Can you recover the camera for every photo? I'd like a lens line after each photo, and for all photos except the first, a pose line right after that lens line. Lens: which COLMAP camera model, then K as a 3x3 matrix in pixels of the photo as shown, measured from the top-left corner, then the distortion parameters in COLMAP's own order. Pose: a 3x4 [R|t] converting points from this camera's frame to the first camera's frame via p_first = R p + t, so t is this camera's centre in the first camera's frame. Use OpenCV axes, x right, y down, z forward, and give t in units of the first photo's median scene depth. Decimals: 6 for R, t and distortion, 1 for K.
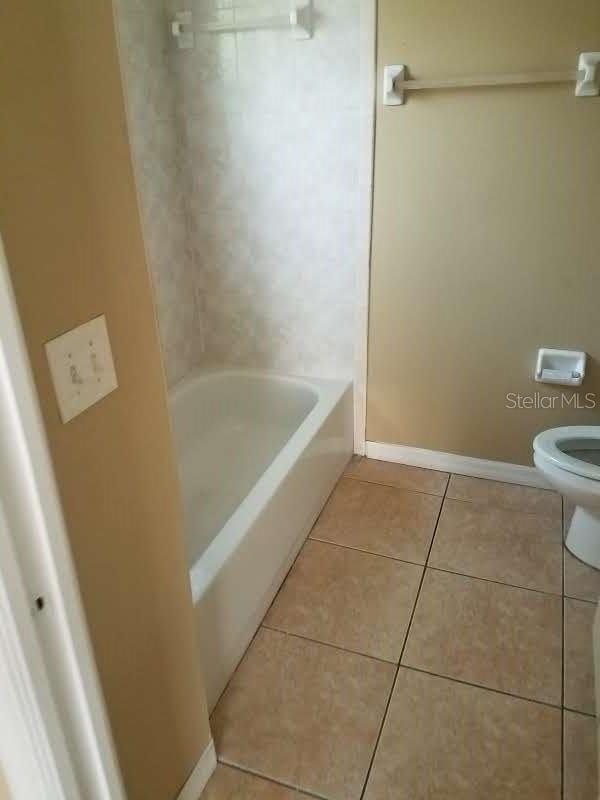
lens RADIAL K [[631.1, 0, 300.0], [0, 631.1, 400.0], [0, 0, 1]] dist [0.011464, -0.000636]
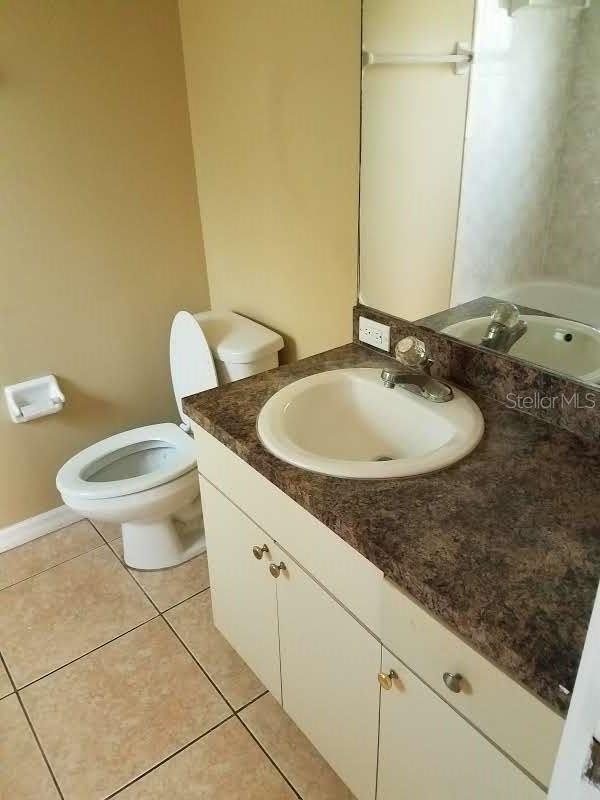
lens RADIAL K [[631.1, 0, 300.0], [0, 631.1, 400.0], [0, 0, 1]] dist [0.011464, -0.000636]
pose [[0.535527, -0.377975, 0.755212, -0.069702], [0.384313, 0.905365, 0.180606, -0.071472], [-0.752007, 0.193518, 0.630108, 0.155505]]
